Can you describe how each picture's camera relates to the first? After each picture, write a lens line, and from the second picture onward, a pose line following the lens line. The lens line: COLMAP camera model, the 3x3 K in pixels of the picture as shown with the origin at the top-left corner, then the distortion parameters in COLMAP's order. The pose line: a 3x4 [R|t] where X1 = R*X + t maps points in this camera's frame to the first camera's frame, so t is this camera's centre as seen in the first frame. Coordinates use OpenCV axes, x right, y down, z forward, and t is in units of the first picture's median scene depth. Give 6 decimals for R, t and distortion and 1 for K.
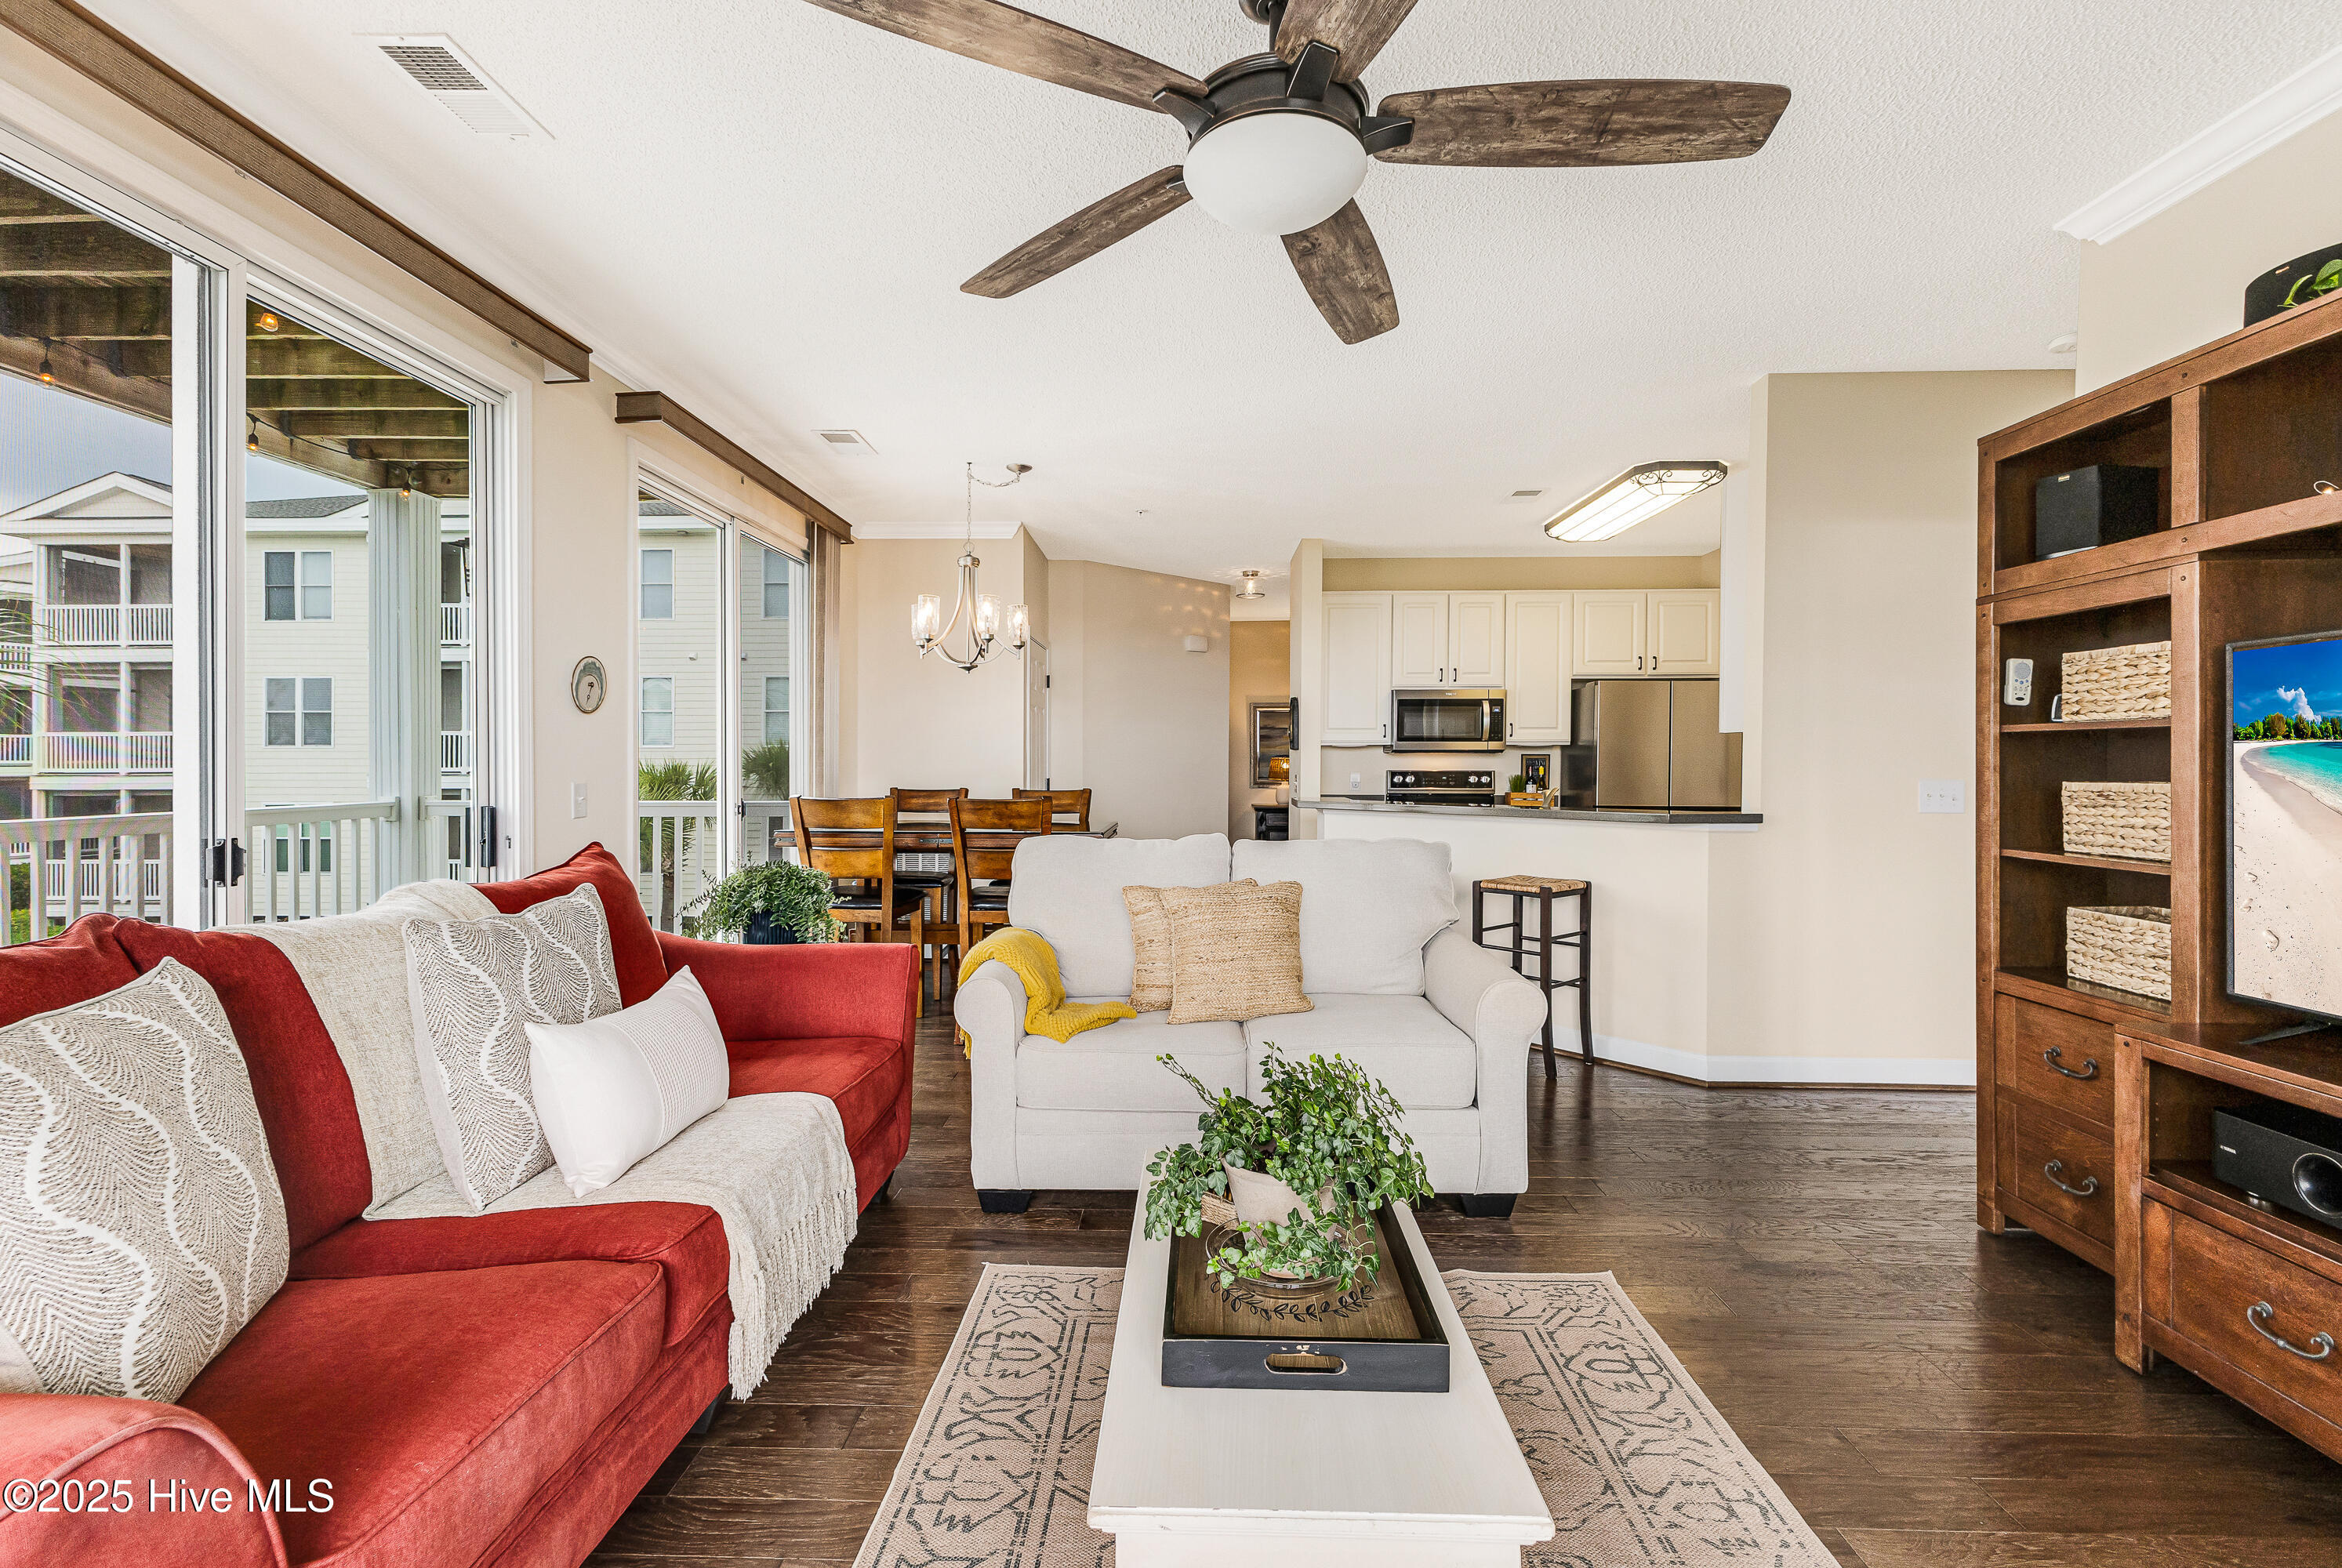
lens RADIAL K [[1011.1, 0, 1148.1], [0, 1011.1, 782.7], [0, 0, 1]] dist [0.000394, -0.000287]
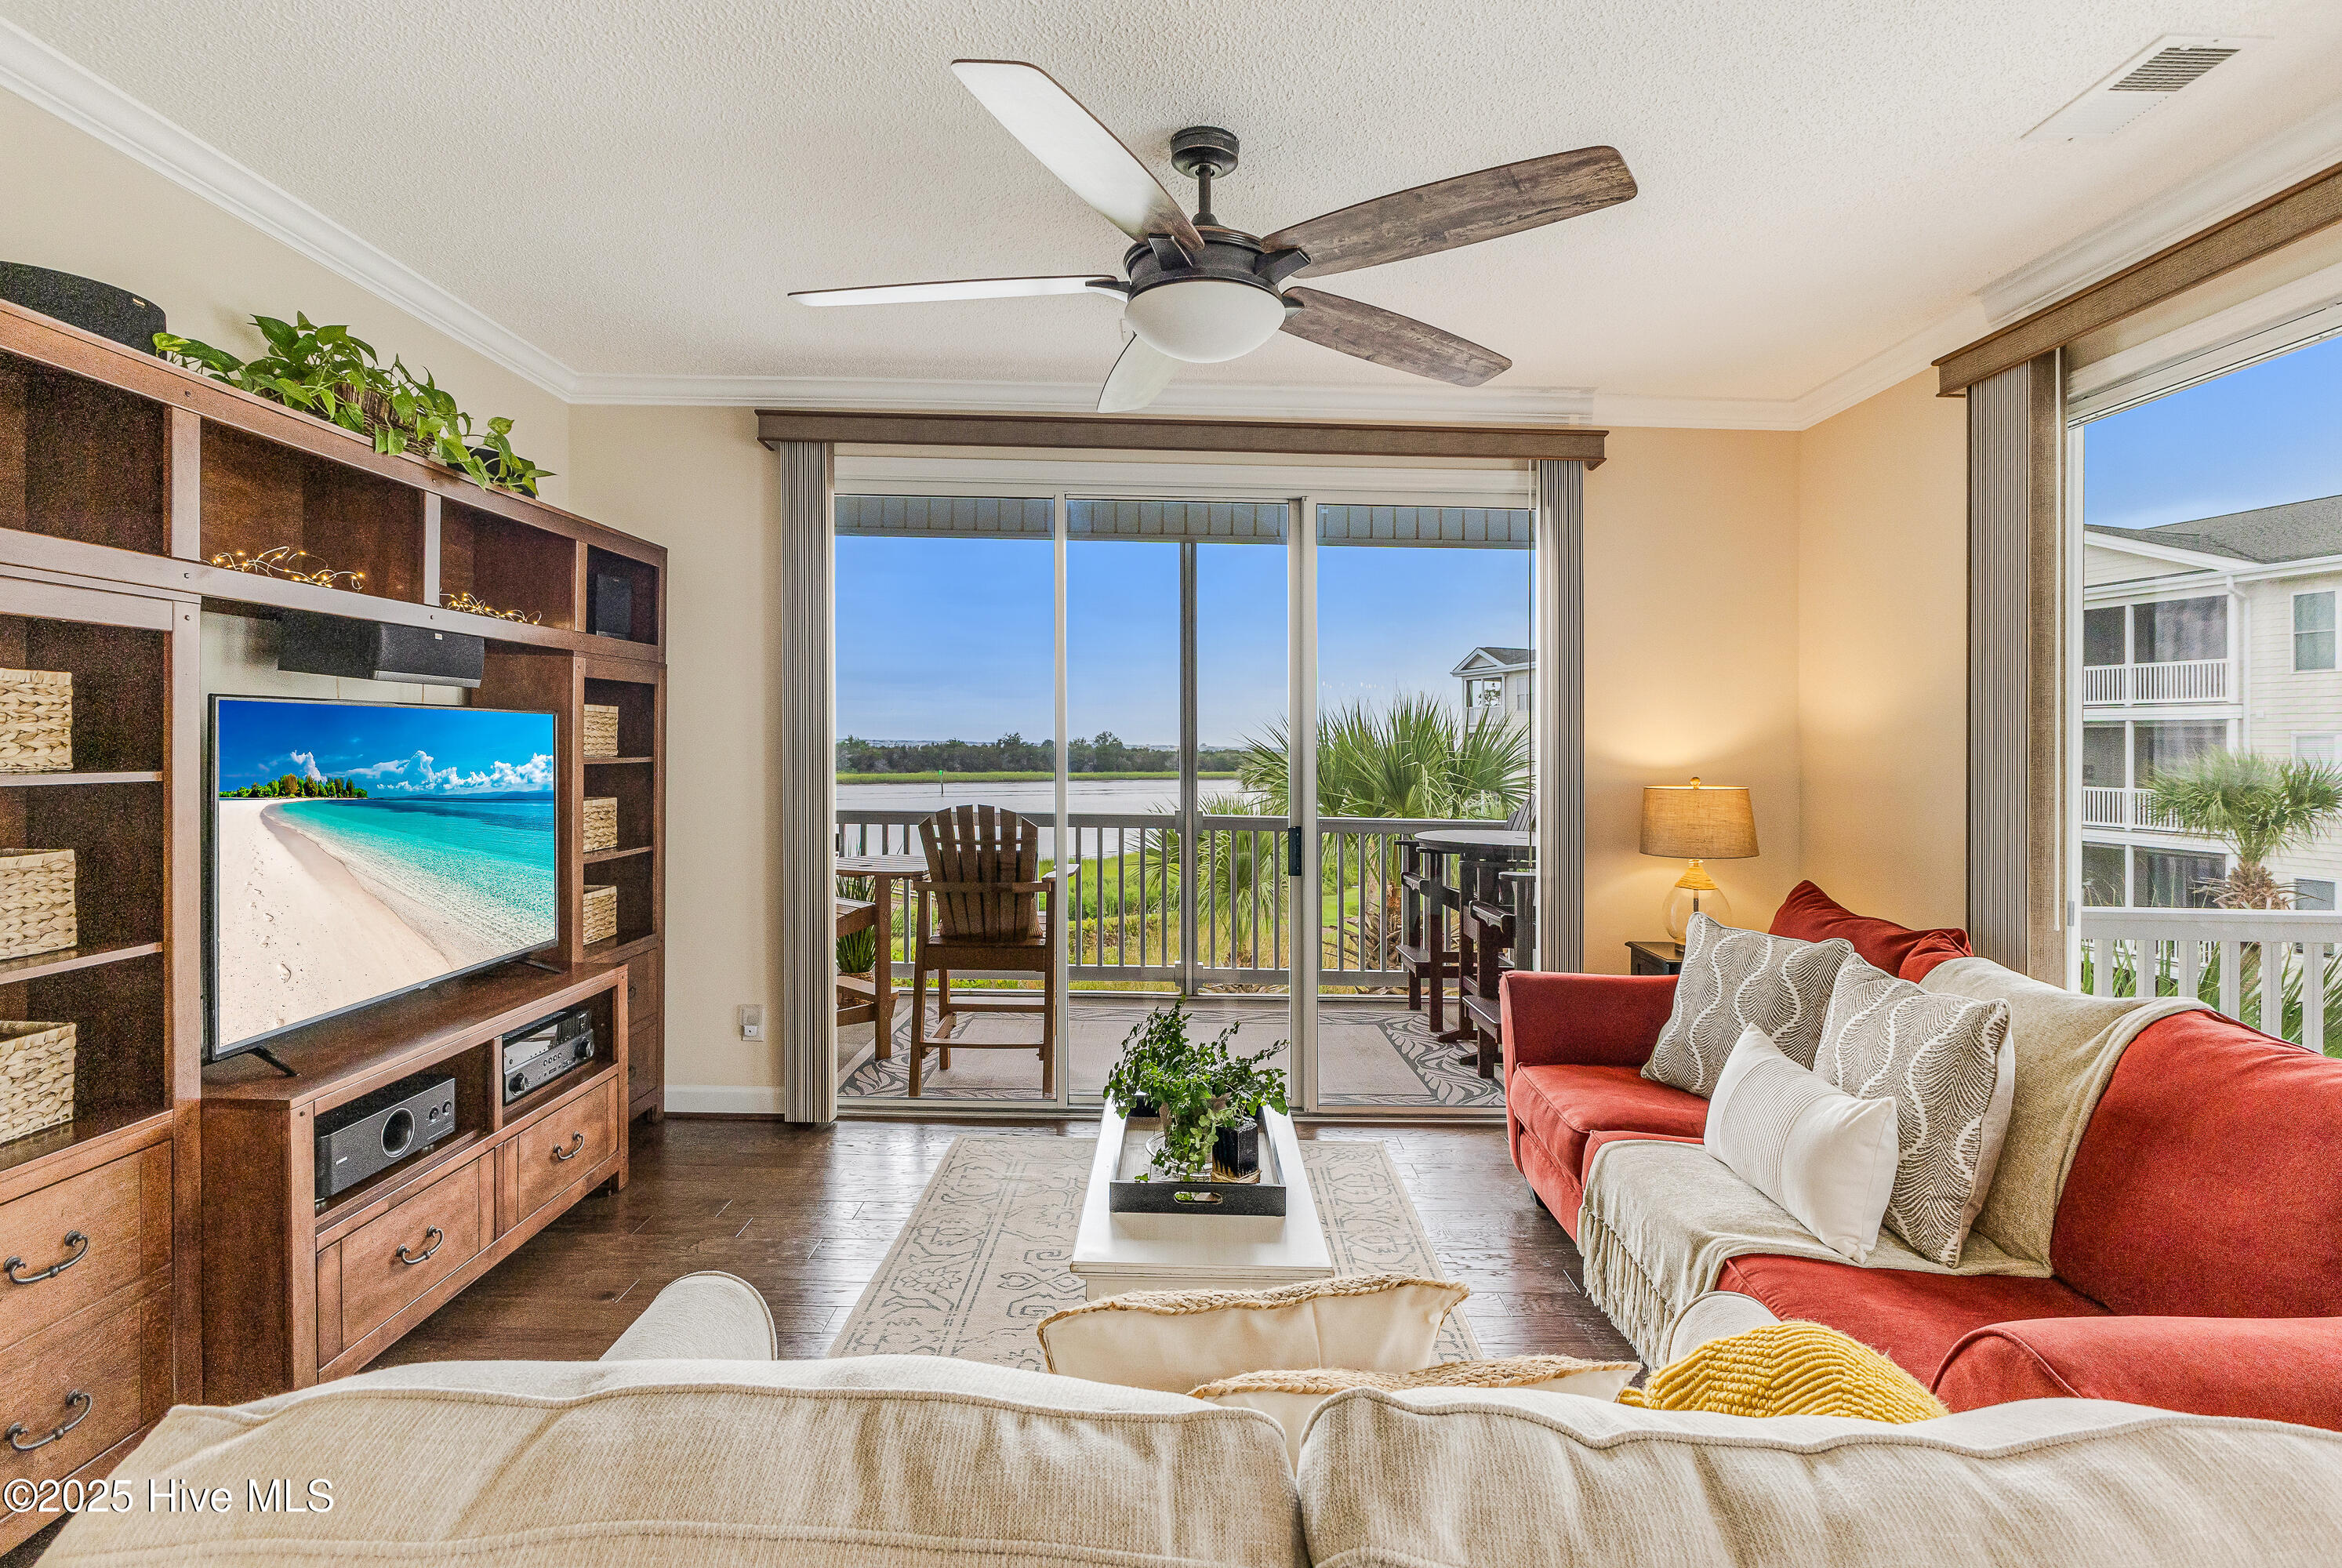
lens RADIAL K [[1120.4, 0, 1203.6], [0, 1120.4, 787.5], [0, 0, 1]] dist [-0.002132, -0.001125]
pose [[-0.996953, -0.017881, -0.075932, 0.160236], [-0.022237, 0.998131, 0.056919, -0.103781], [0.074772, 0.058434, -0.995487, 1.635211]]
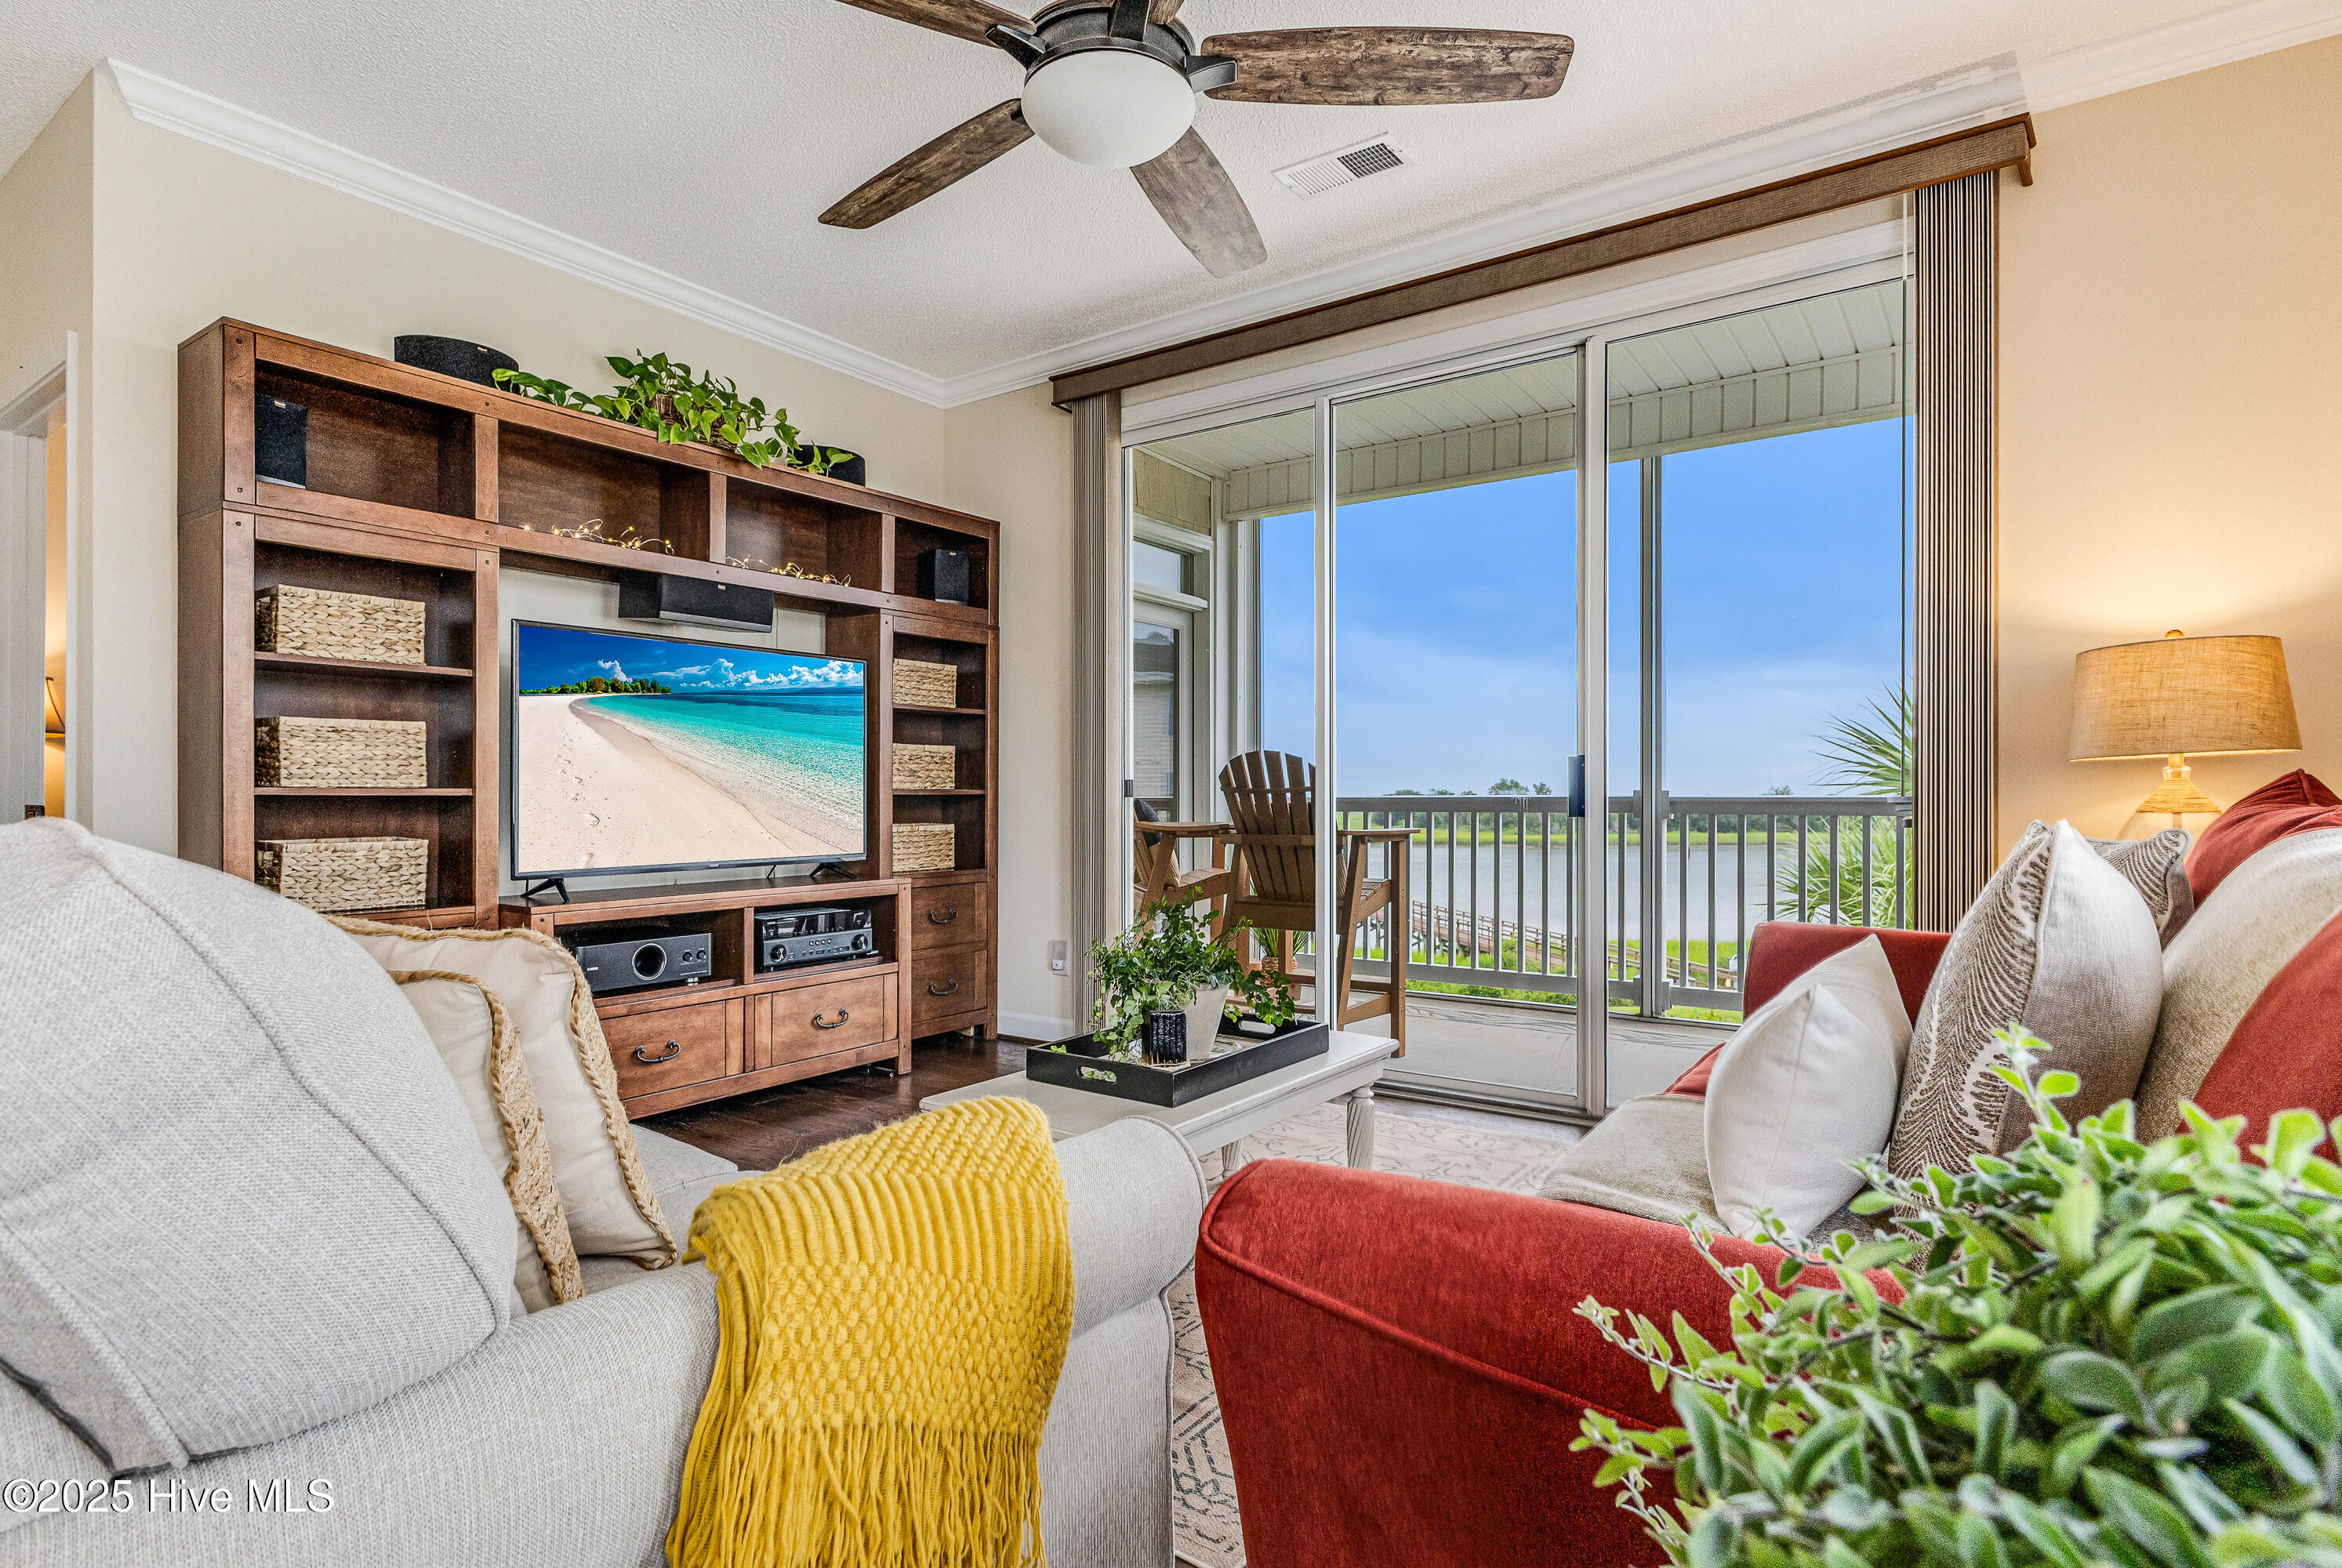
lens RADIAL K [[1216.8, 0, 1185.4], [0, 1216.8, 842.5], [0, 0, 1]] dist [0.004623, 0.000333]
pose [[-0.848964, -0.021012, 0.528032, -0.444683], [0.008497, 0.998537, 0.053396, 0.062967], [-0.528382, 0.049818, -0.847544, 1.468089]]
